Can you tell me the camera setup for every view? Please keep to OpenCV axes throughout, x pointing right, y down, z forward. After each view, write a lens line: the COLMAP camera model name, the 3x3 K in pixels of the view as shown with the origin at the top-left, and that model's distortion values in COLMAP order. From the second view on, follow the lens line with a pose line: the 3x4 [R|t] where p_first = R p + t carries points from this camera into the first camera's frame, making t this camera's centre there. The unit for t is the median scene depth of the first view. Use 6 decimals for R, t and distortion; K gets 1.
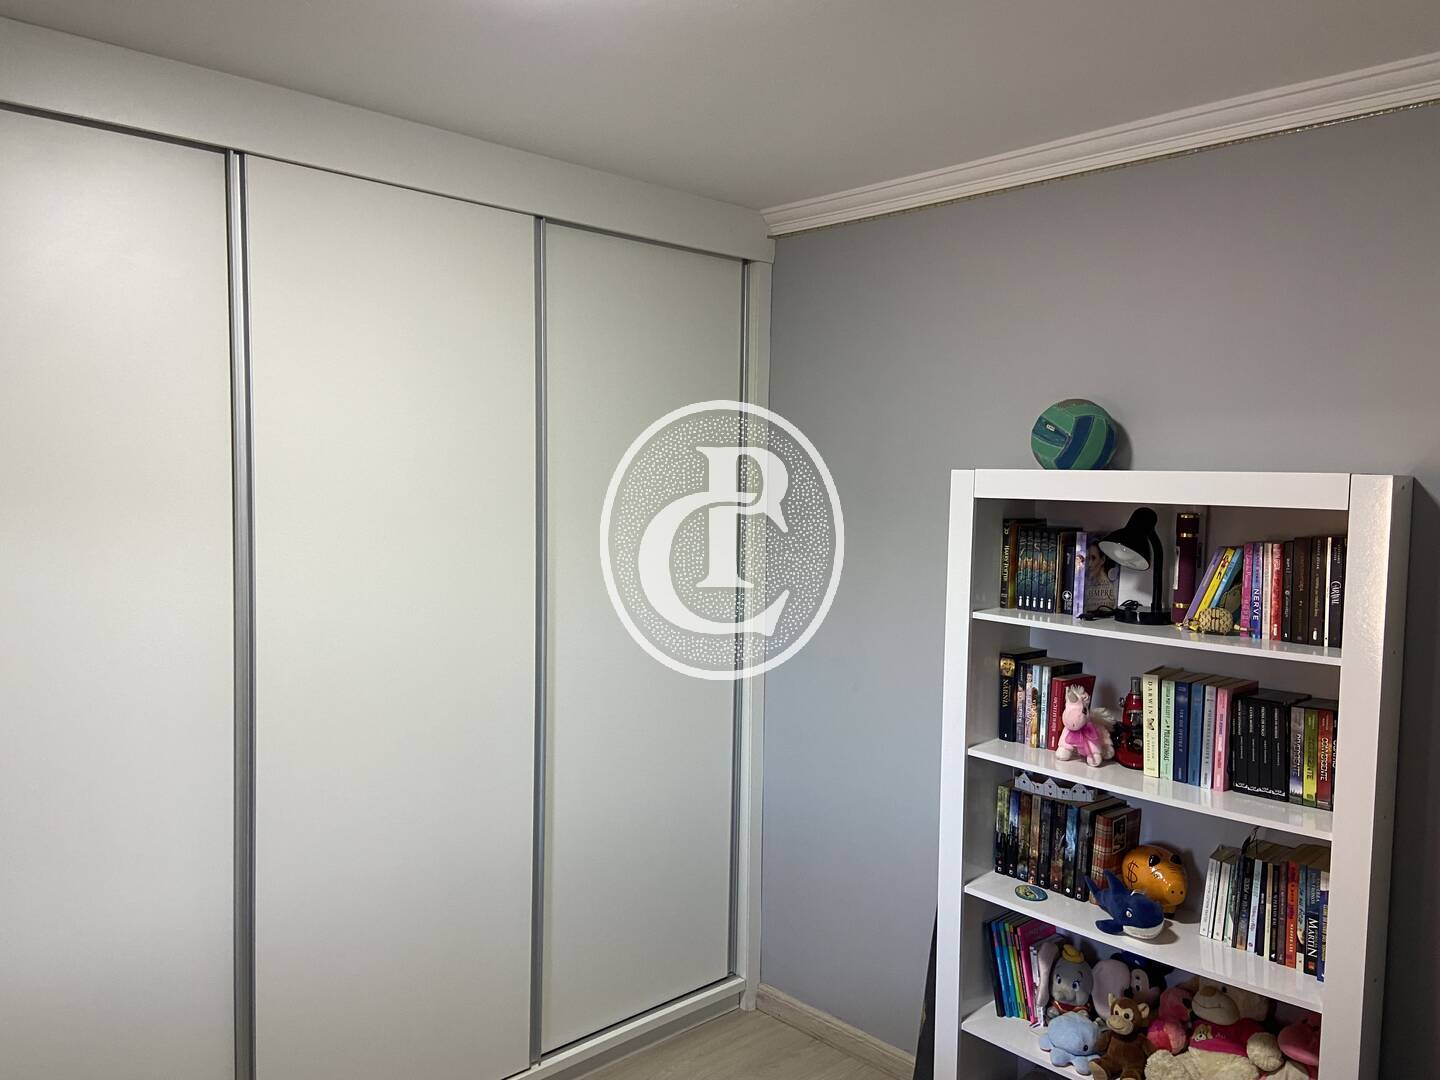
lens RADIAL K [[1086.5, 0, 719.8], [0, 1086.5, 535.5], [0, 0, 1]] dist [0.121668, -0.149893]
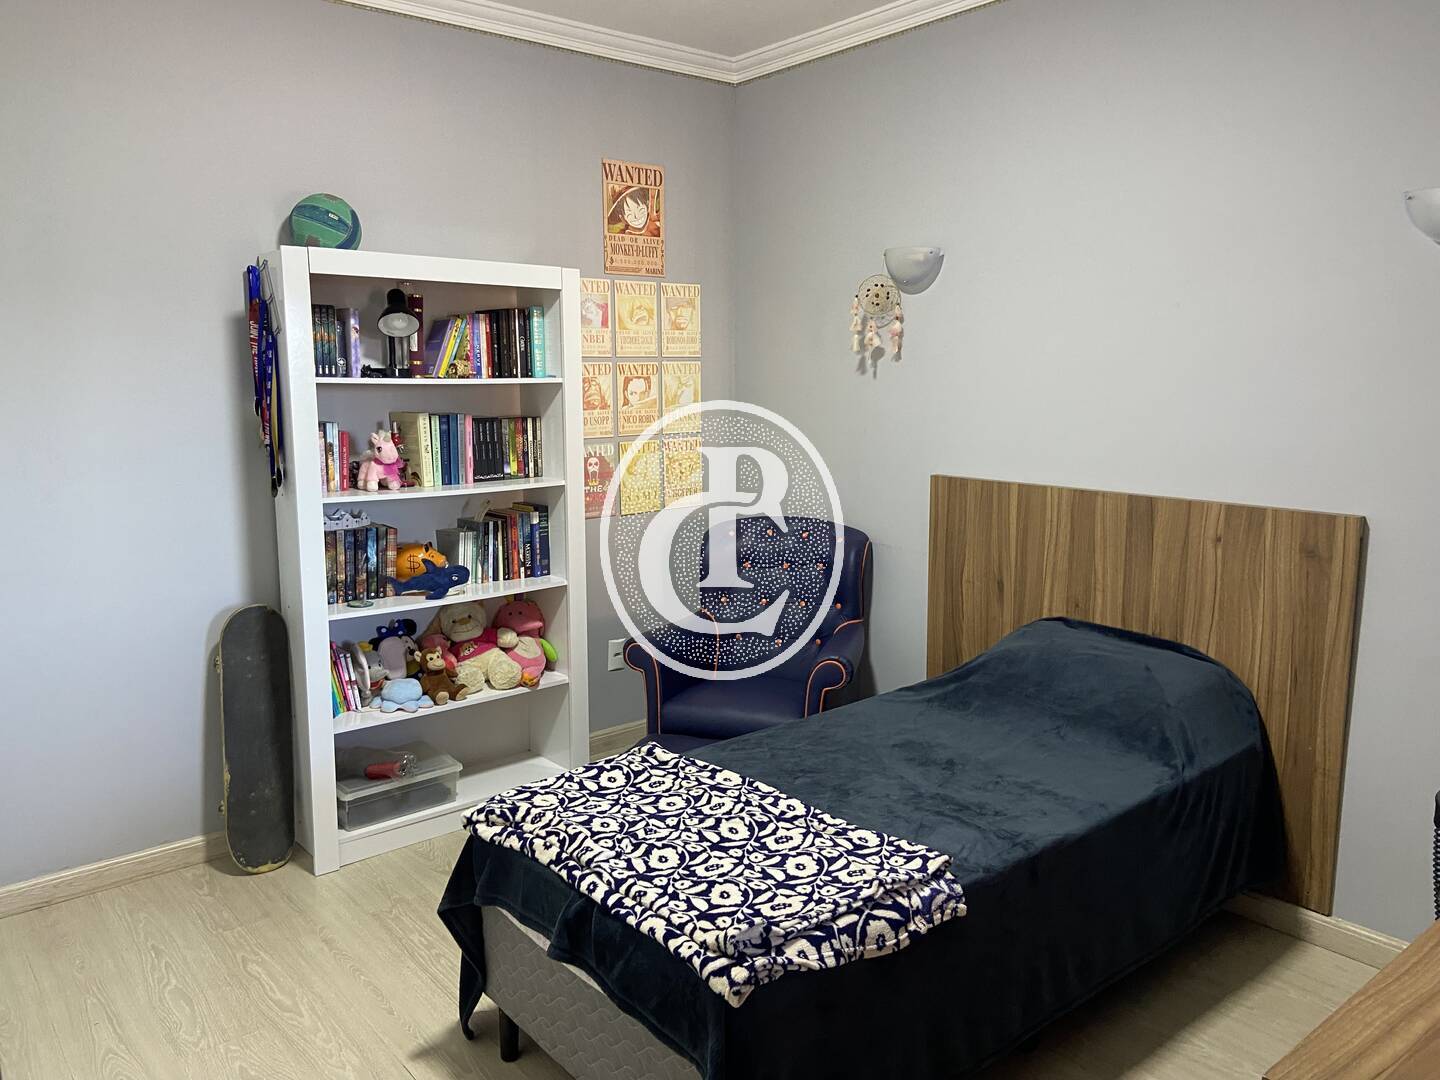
lens RADIAL K [[1086.5, 0, 718.4], [0, 1086.5, 540.1], [0, 0, 1]] dist [0.121668, -0.149893]
pose [[0.069257, -0.173908, 0.982323, -0.982479], [0.058864, 0.983685, 0.169999, 0.072760], [-0.995861, 0.046050, 0.078364, 0.548054]]
